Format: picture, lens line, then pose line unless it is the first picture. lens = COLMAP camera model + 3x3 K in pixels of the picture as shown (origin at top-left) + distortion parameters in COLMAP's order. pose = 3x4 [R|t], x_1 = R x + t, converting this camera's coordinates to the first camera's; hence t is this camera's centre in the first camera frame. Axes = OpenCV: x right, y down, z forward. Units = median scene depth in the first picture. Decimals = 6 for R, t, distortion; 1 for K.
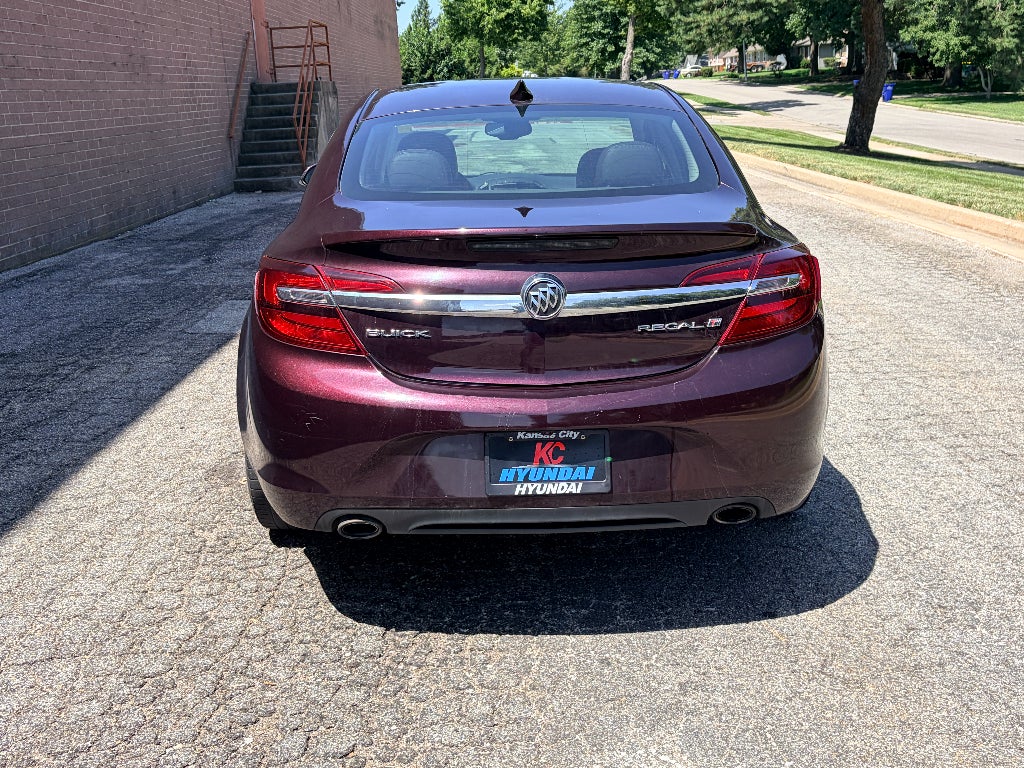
lens RADIAL K [[1097.7, 0, 503.3], [0, 1097.7, 364.6], [0, 0, 1]] dist [0.036113, 0.000000]
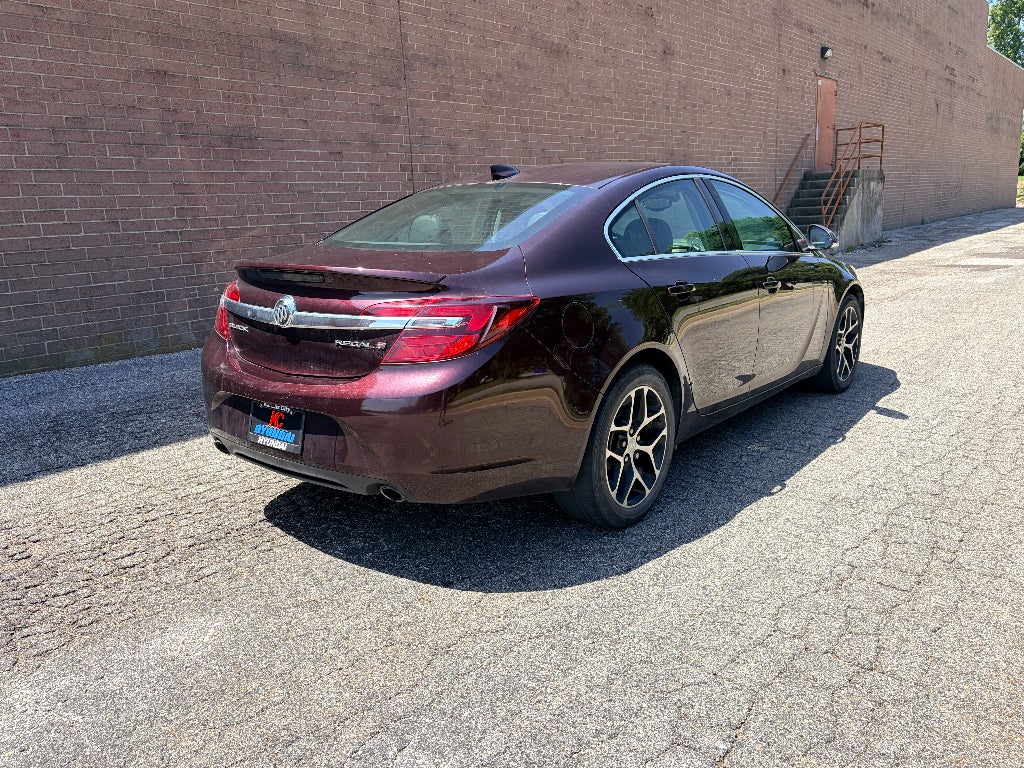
lens RADIAL K [[779.9, 0, 507.1], [0, 779.9, 391.7], [0, 0, 1]] dist [0.022499, -0.003848]
pose [[0.777078, 0.156069, -0.609747, 0.206783], [-0.143995, 0.987159, 0.069158, -0.016277], [0.612711, 0.034060, 0.789573, 0.083839]]
